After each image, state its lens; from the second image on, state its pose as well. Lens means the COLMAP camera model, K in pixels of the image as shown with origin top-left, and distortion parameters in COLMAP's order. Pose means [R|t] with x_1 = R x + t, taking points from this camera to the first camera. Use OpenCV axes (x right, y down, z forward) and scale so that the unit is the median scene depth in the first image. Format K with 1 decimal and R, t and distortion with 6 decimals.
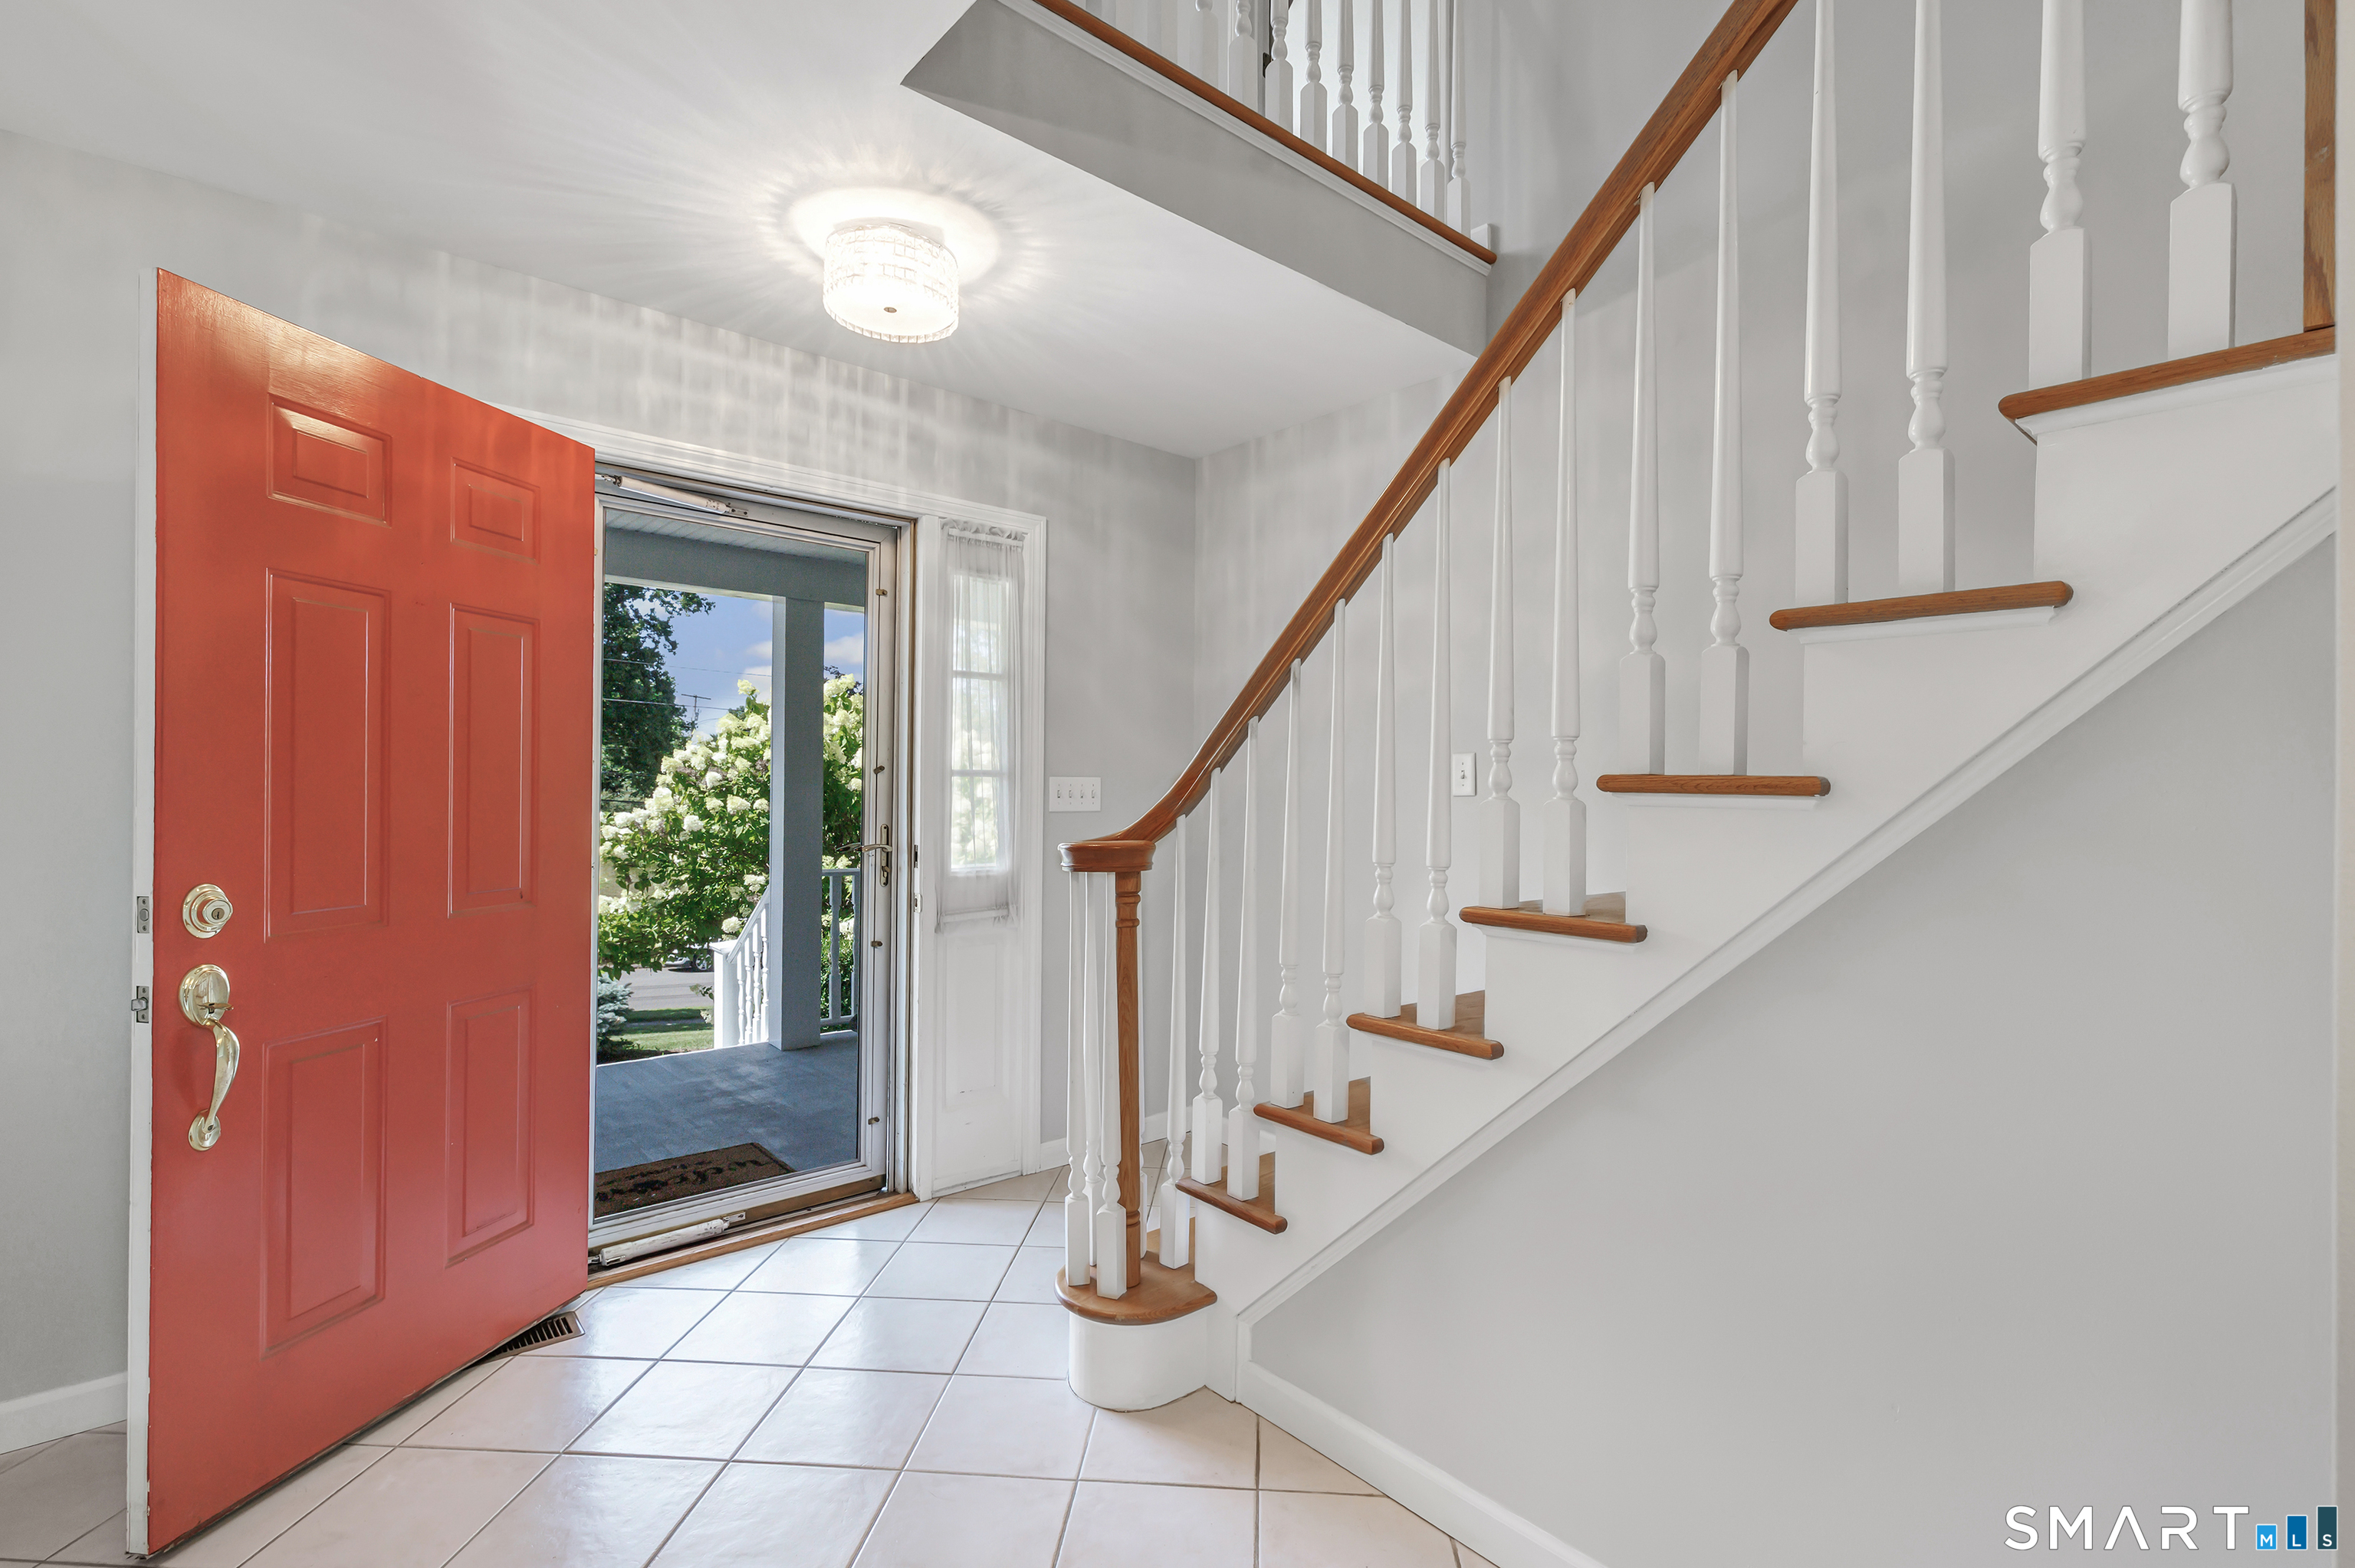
lens RADIAL K [[1055.2, 0, 1178.3], [0, 1055.2, 787.1], [0, 0, 1]] dist [0.003579, 0.000695]
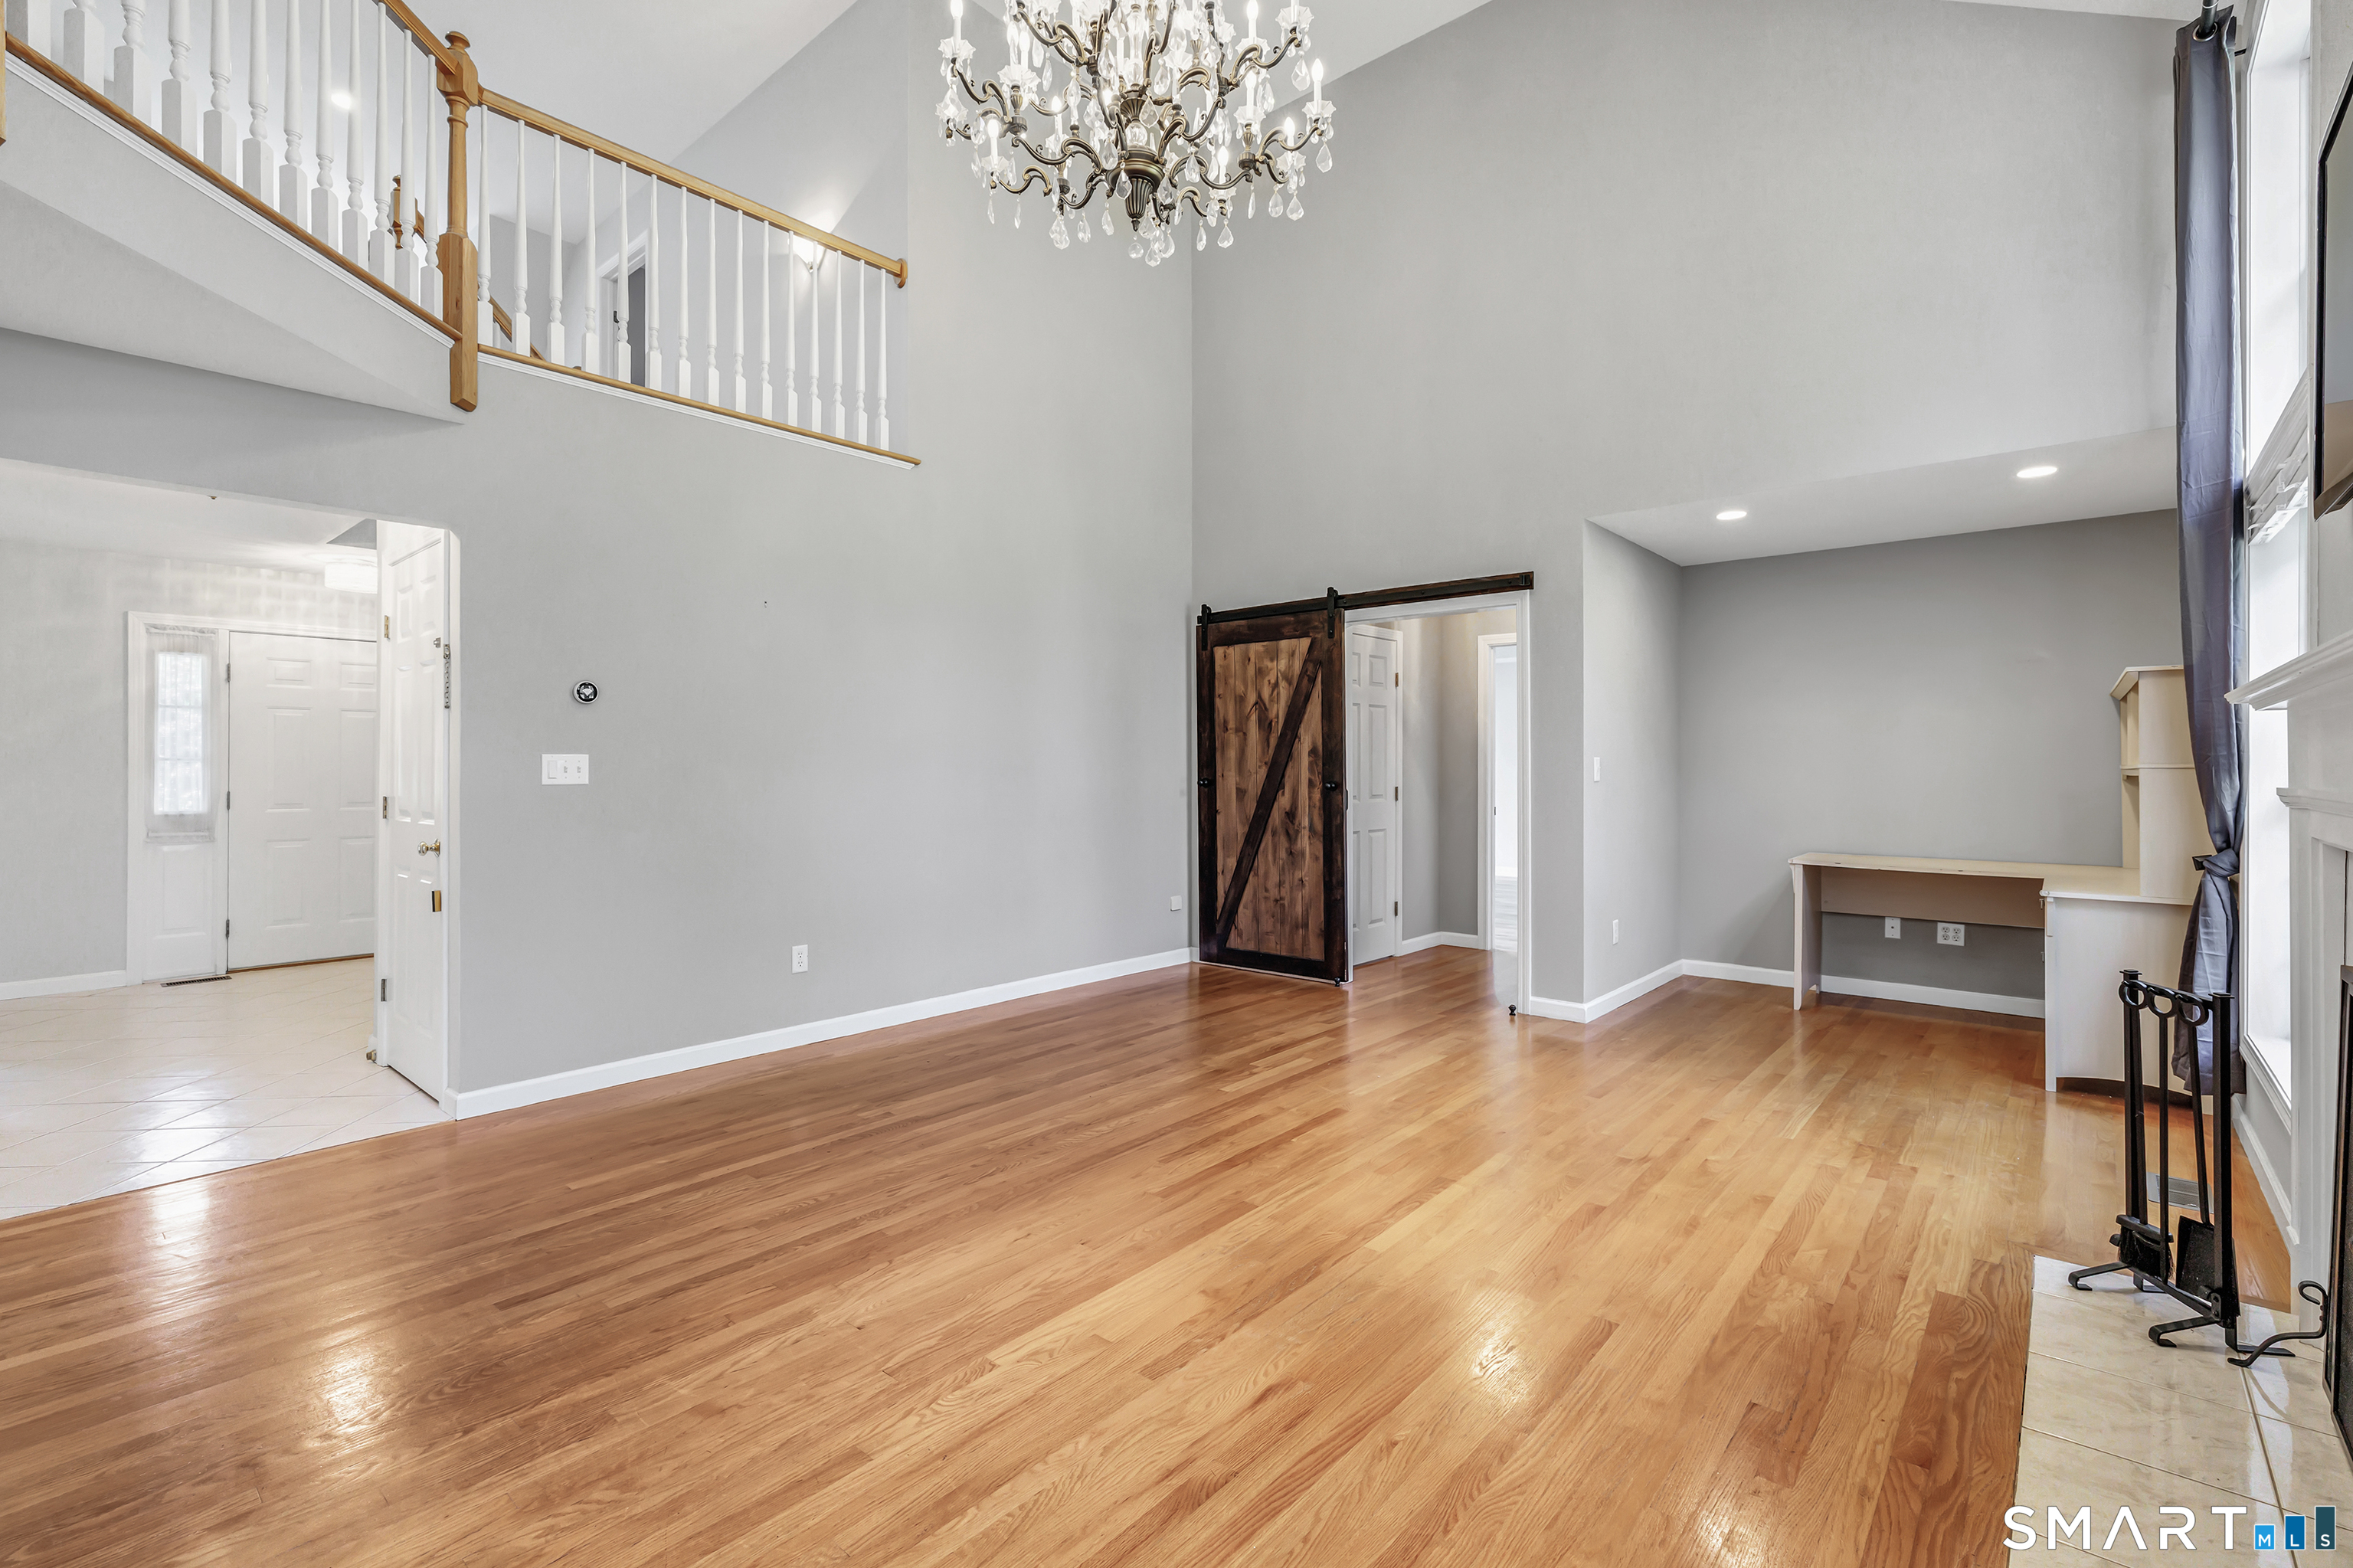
lens RADIAL K [[1054.5, 0, 1181.4], [0, 1054.5, 770.8], [0, 0, 1]] dist [0.003579, 0.000695]
pose [[0.989139, -0.004613, 0.146914, 1.210141], [0.004842, 0.999988, -0.001202, 0.022242], [-0.146907, 0.001901, 0.989149, -1.692759]]
